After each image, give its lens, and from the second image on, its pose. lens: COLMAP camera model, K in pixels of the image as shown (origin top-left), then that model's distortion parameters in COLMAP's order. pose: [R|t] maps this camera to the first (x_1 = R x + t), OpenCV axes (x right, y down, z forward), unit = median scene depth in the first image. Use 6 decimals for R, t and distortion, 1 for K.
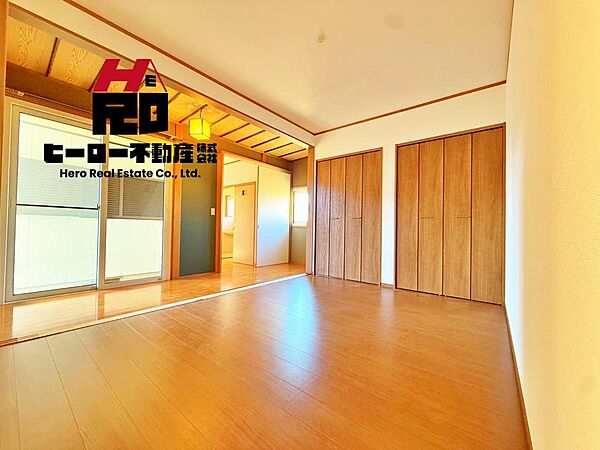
lens RADIAL K [[239.7, 0, 300.0], [0, 239.7, 225.0], [0, 0, 1]] dist [-0.001682, -0.000341]
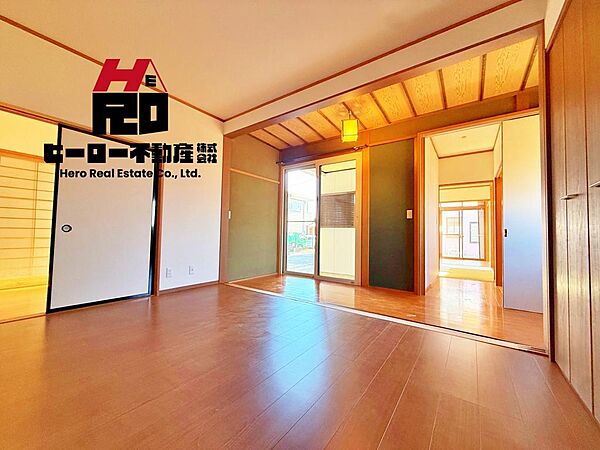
lens RADIAL K [[239.7, 0, 300.0], [0, 239.7, 225.0], [0, 0, 1]] dist [-0.001682, -0.000341]
pose [[0.072748, -0.050457, -0.996073, 0.455464], [-0.006882, 0.998670, -0.051091, 0.025148], [0.997327, 0.010571, 0.072304, 0.668433]]
